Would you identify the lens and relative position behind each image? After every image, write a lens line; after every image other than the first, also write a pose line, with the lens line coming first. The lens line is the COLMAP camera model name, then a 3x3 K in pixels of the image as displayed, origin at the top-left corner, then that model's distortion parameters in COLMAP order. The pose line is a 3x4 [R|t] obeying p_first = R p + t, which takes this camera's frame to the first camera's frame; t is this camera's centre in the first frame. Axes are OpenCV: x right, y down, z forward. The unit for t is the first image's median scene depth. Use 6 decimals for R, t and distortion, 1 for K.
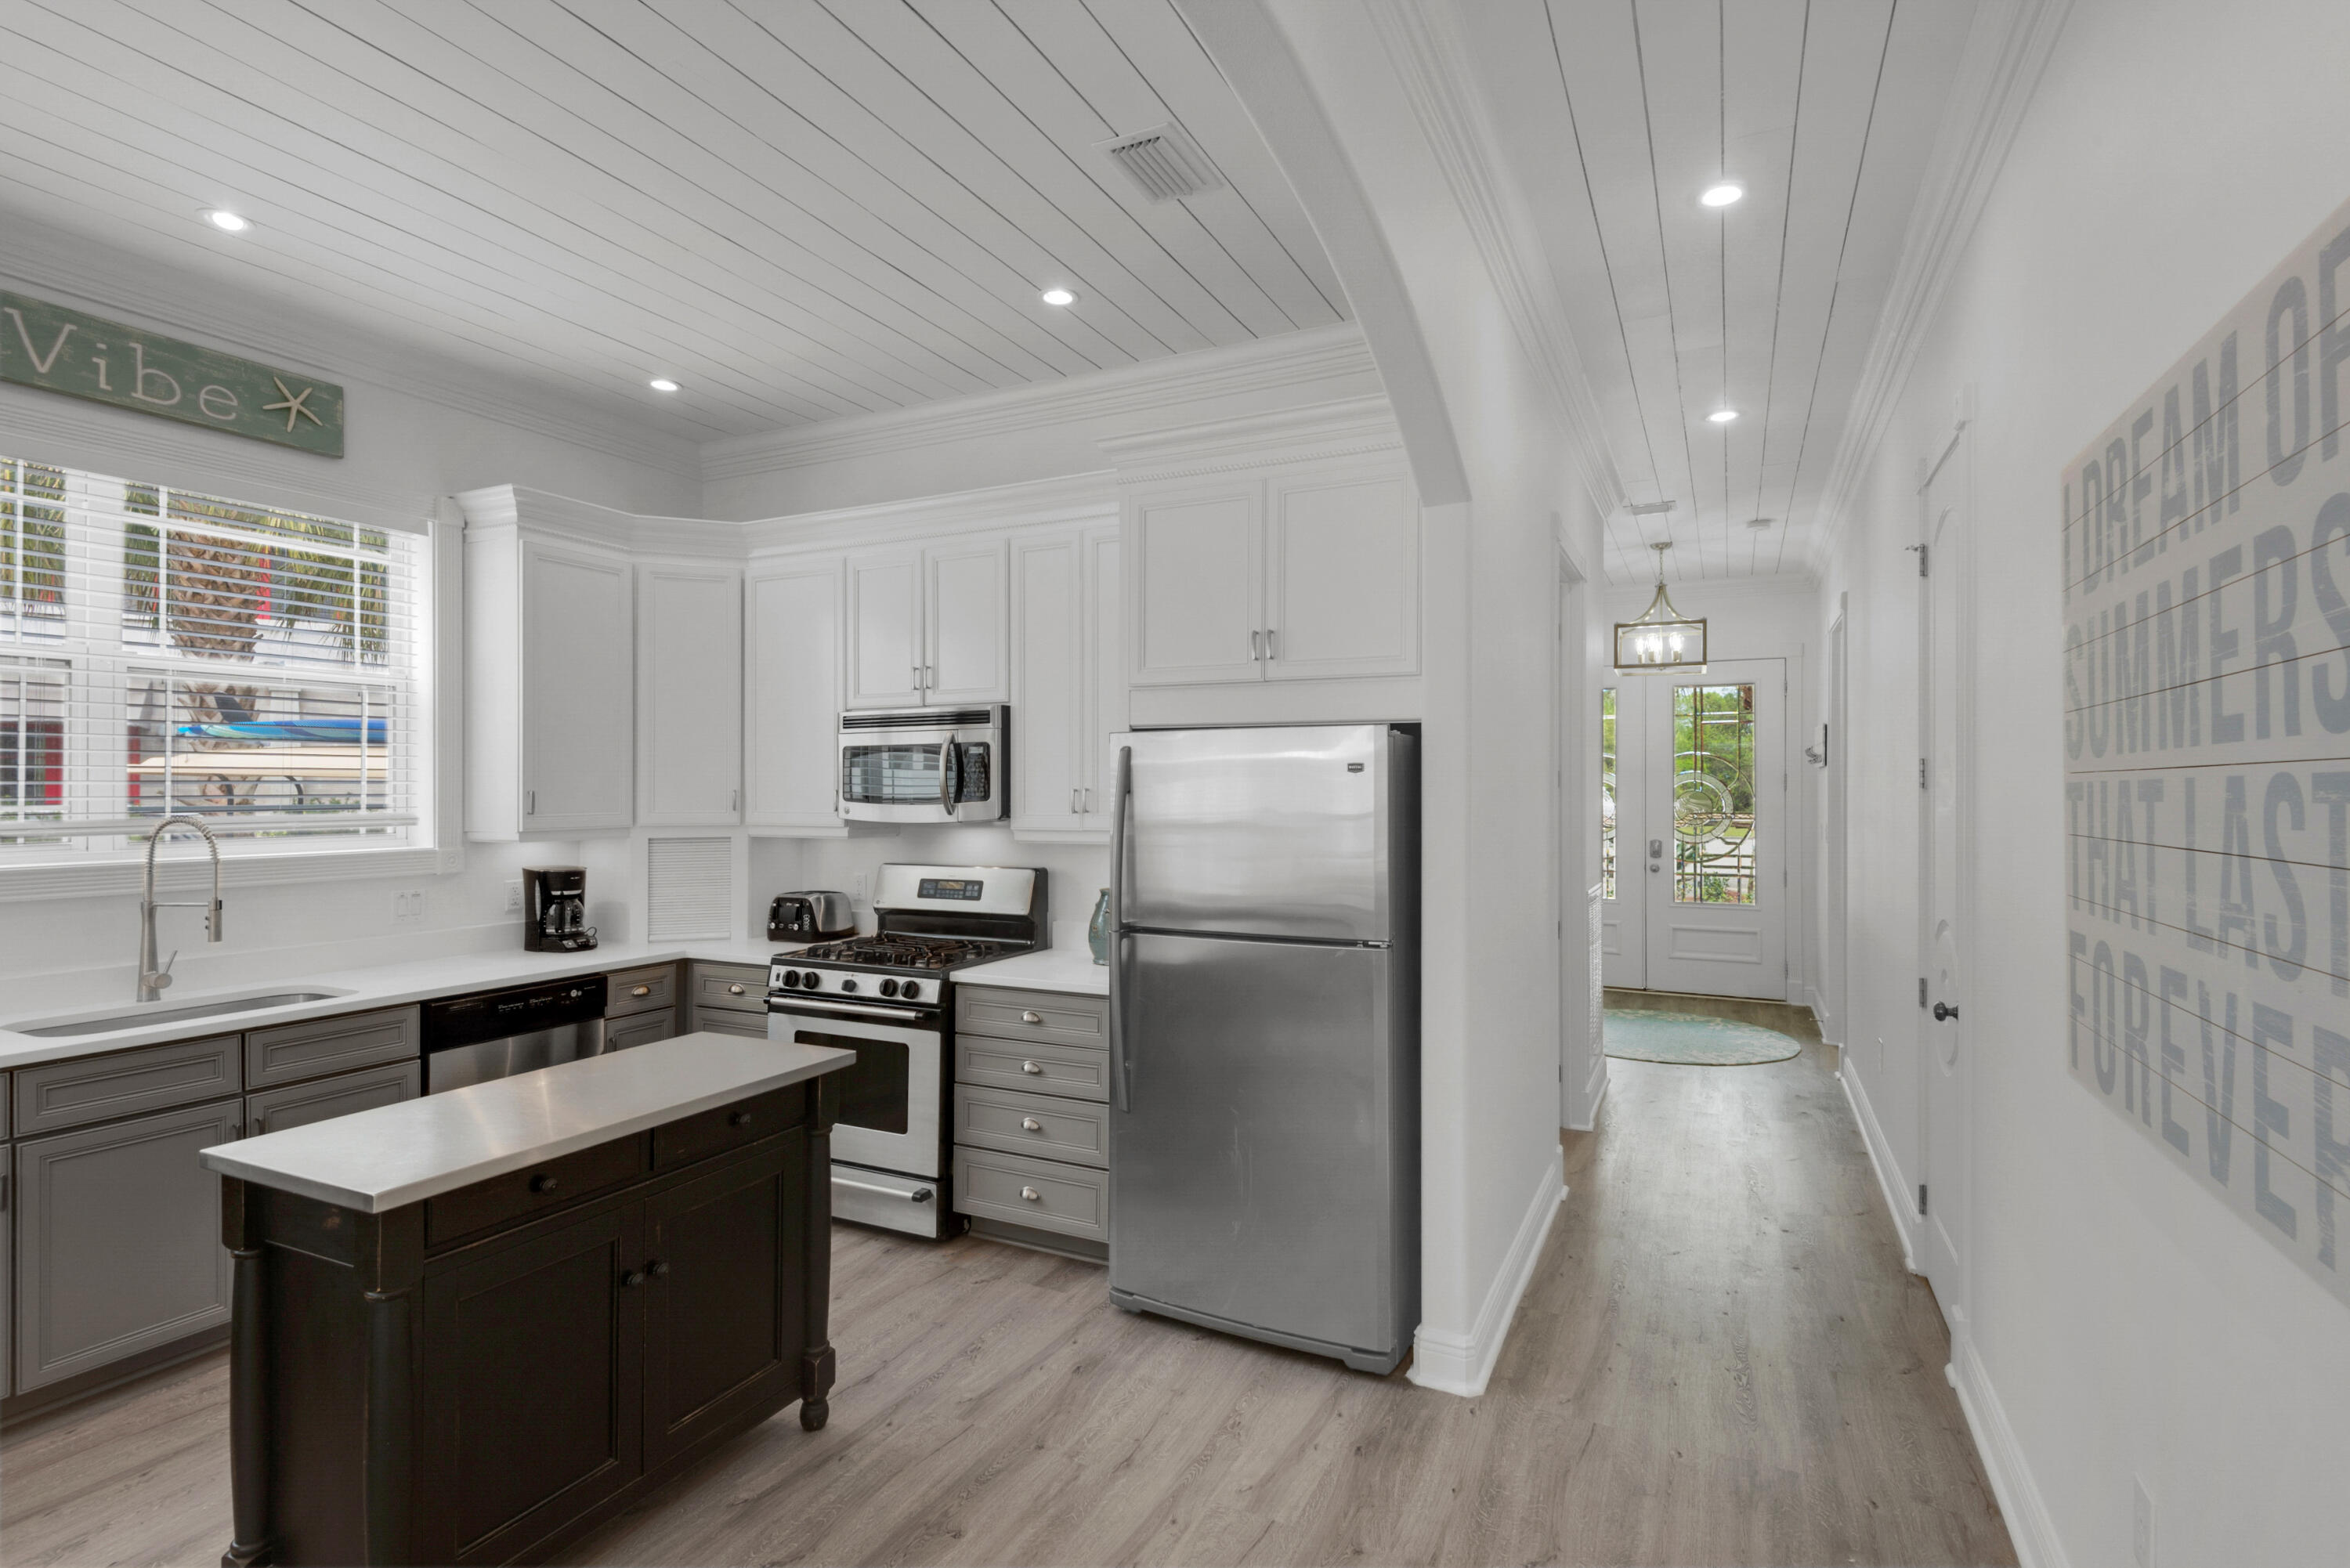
lens RADIAL K [[1101.7, 0, 1175.0], [0, 1101.7, 784.0], [0, 0, 1]] dist [0.009658, -0.015982]
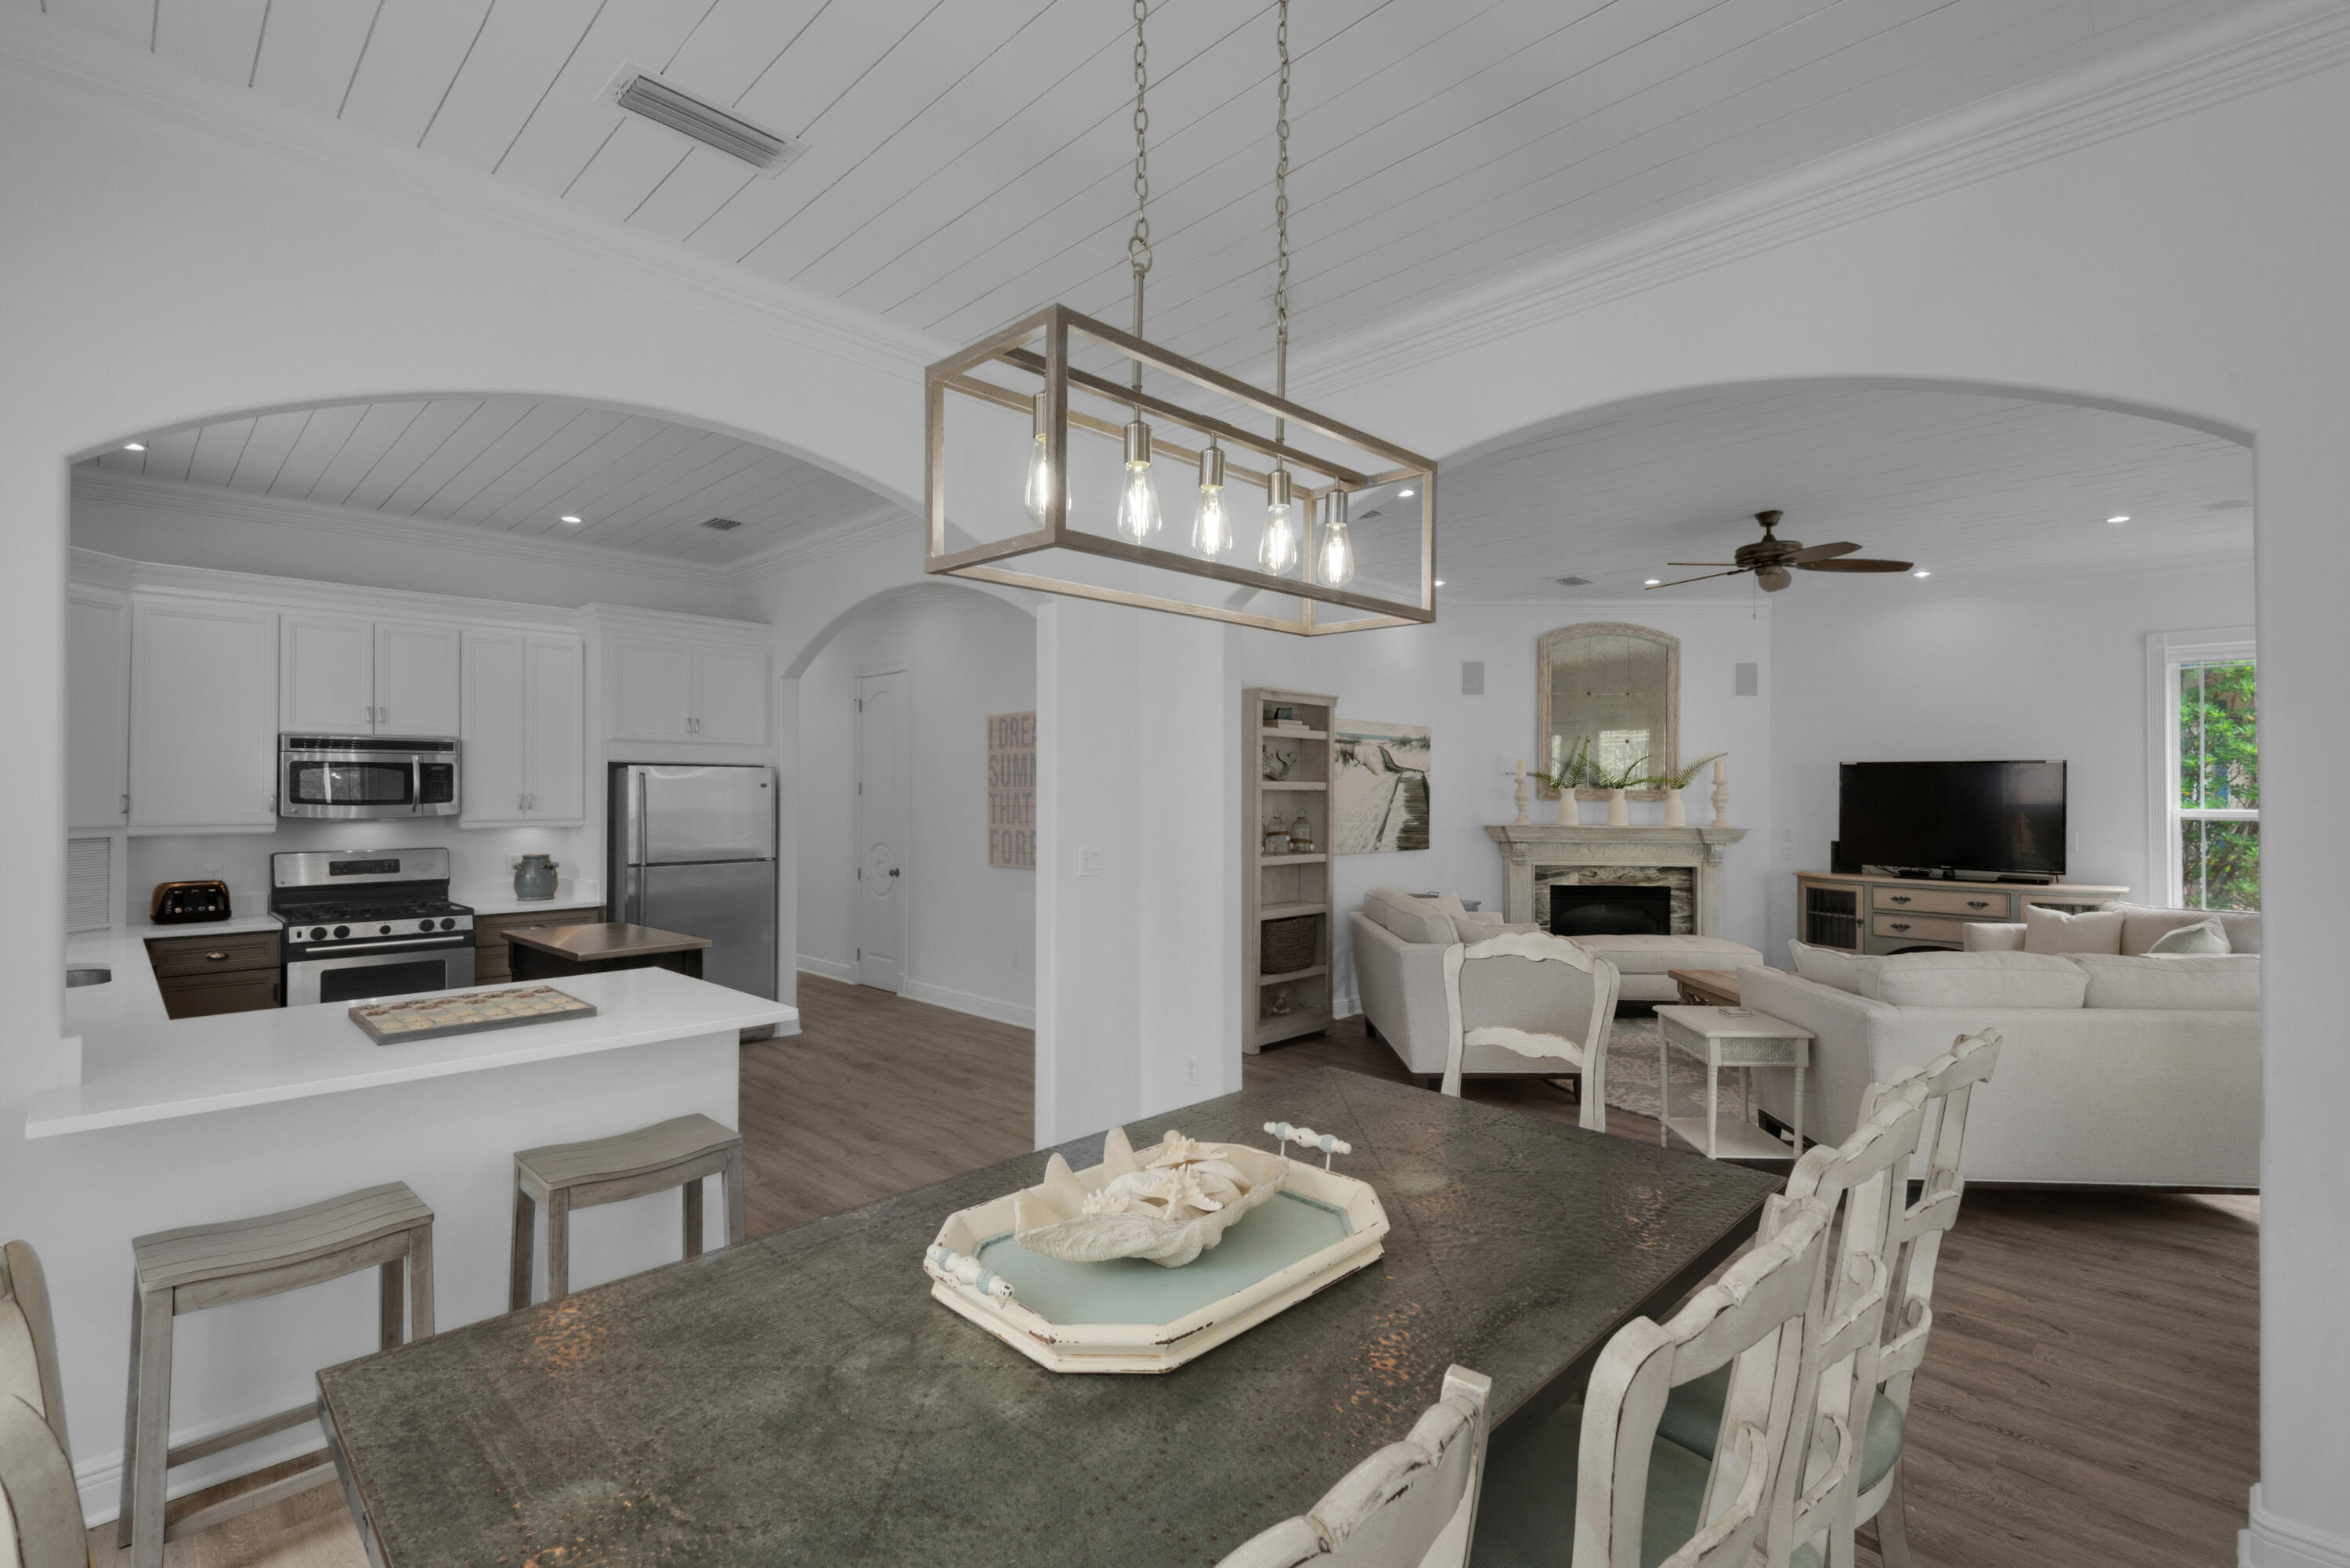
lens RADIAL K [[1085.4, 0, 1196.5], [0, 1085.4, 786.4], [0, 0, 1]] dist [0.029553, -0.010438]
pose [[0.305120, 0.009152, 0.952270, -1.389572], [-0.003872, 0.999957, -0.008369, 0.002363], [-0.952306, -0.001134, 0.305143, -0.472295]]
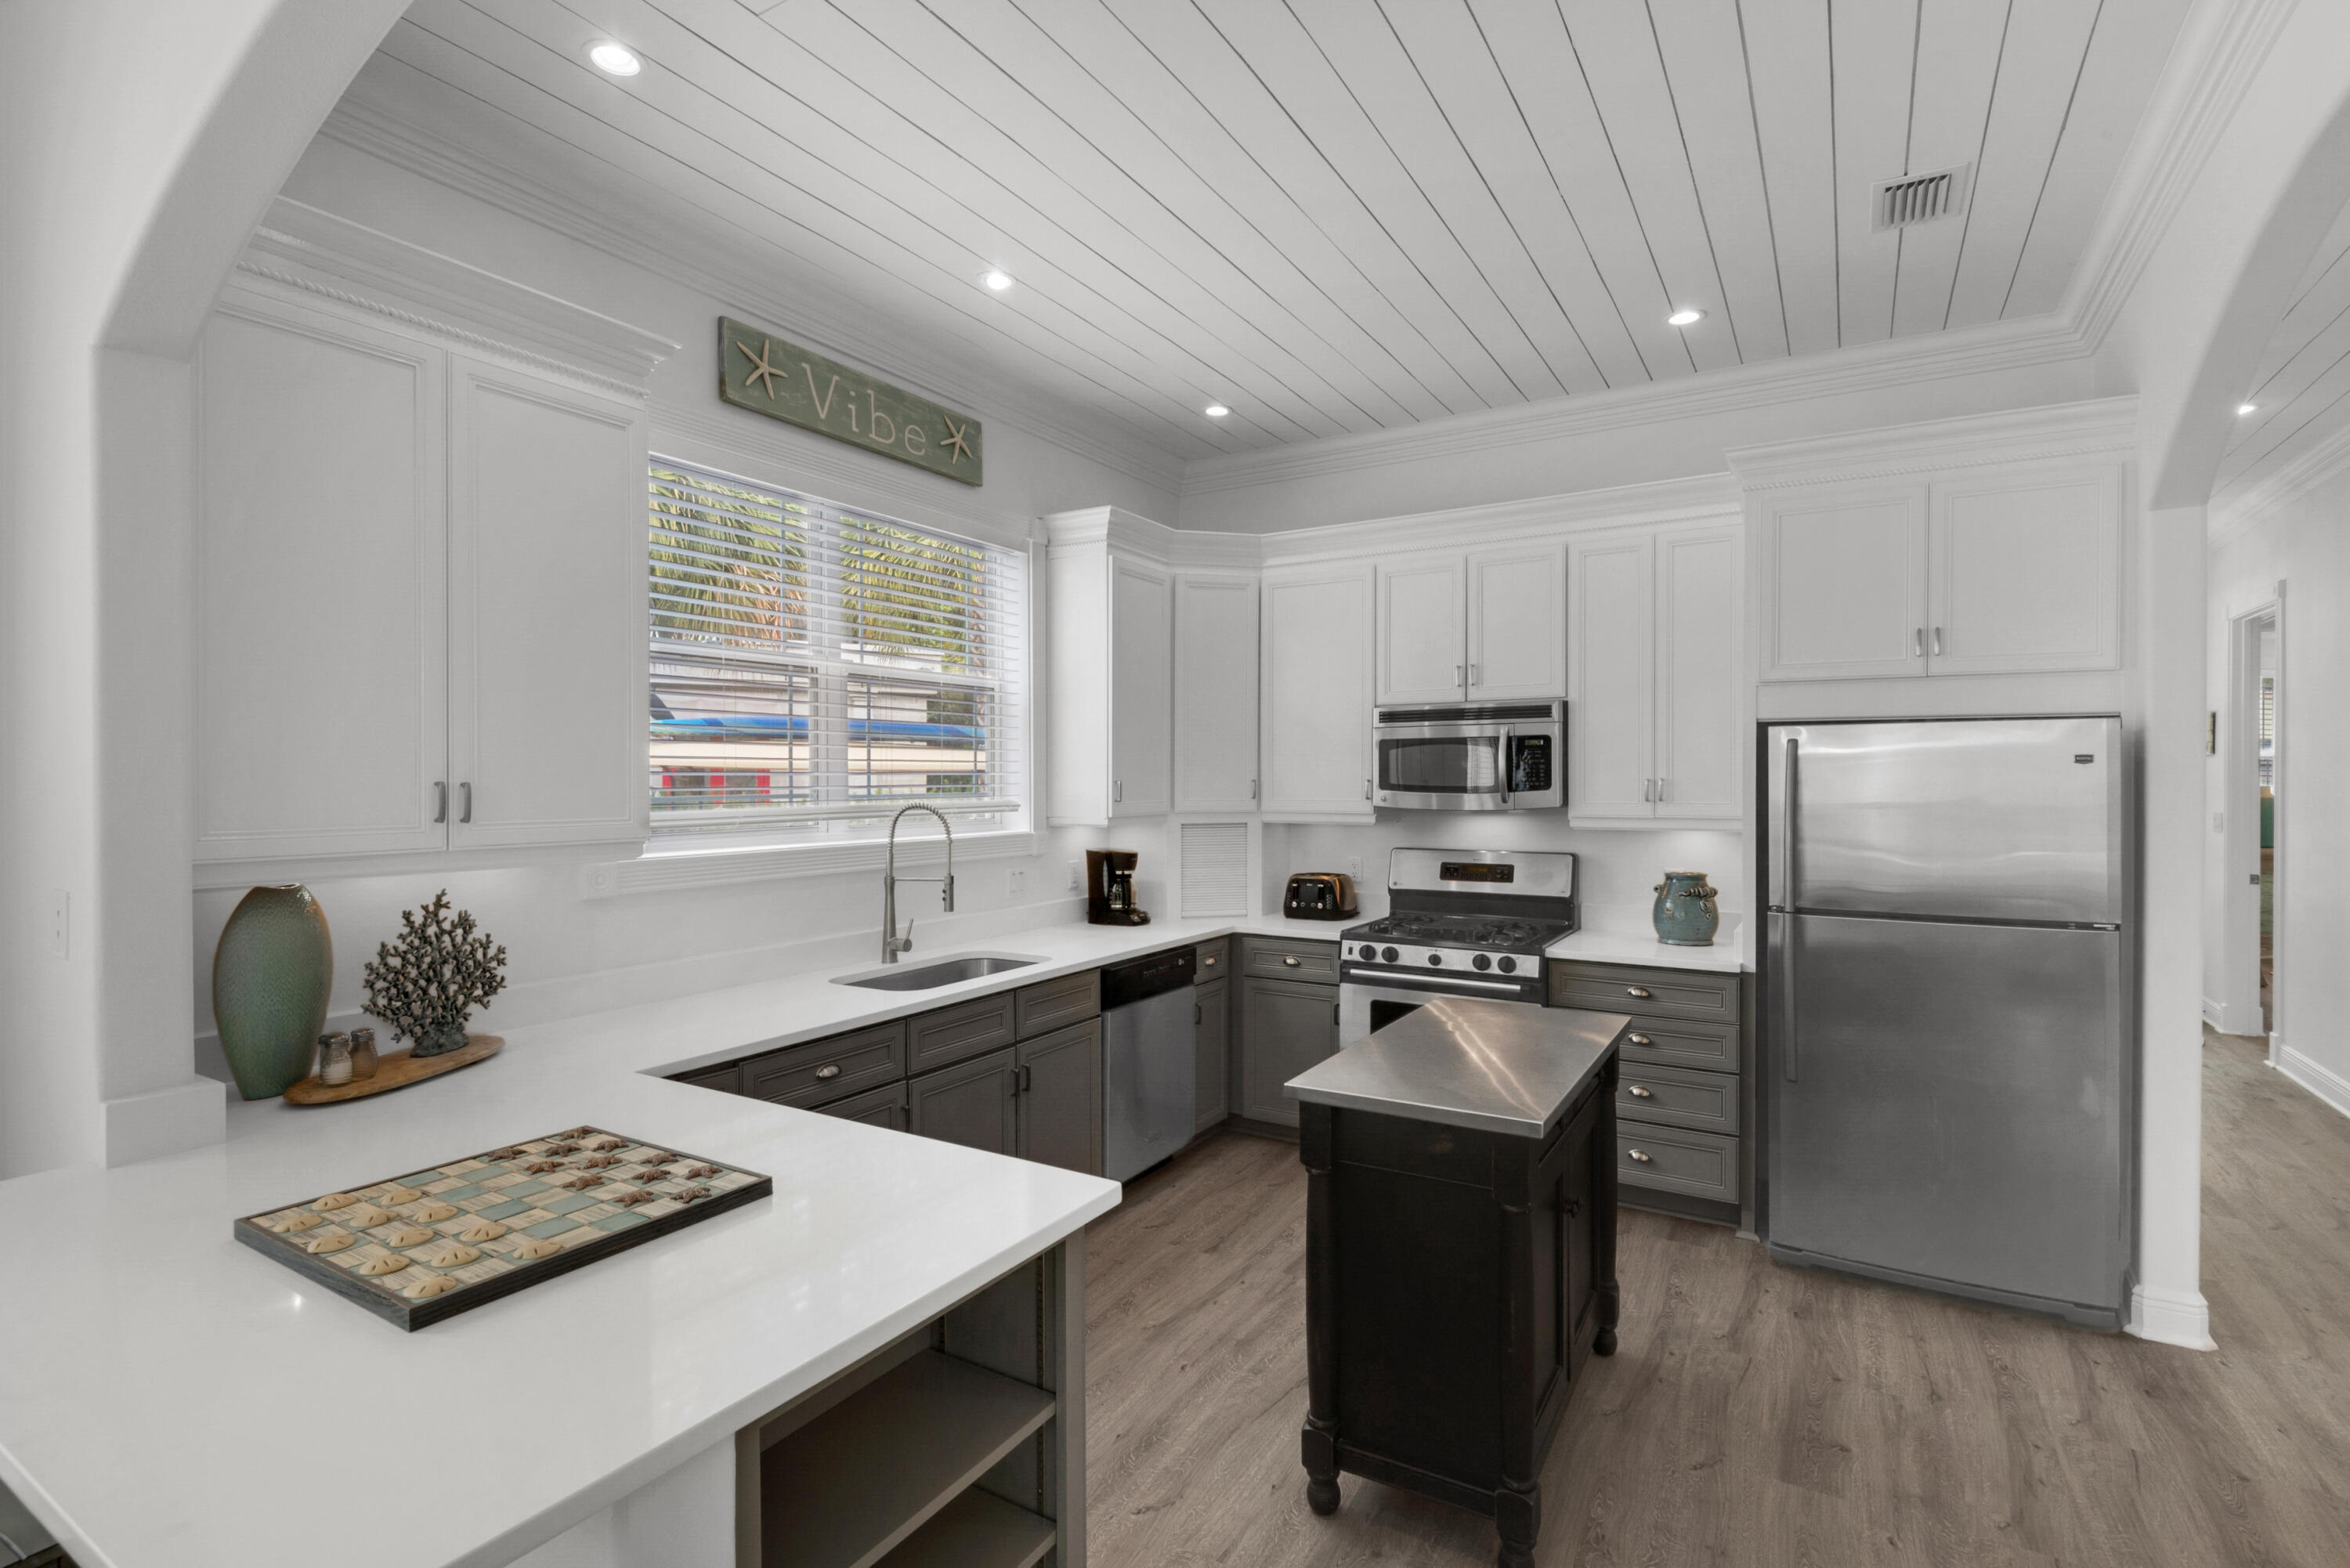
lens RADIAL K [[1085.5, 0, 1141.2], [0, 1085.5, 783.5], [0, 0, 1]] dist [0.012400, -0.016238]
pose [[0.994837, 0.000713, -0.101486, -0.488800], [0.000297, 0.999951, 0.009934, -0.001779], [0.101488, -0.009913, 0.994787, -0.097122]]
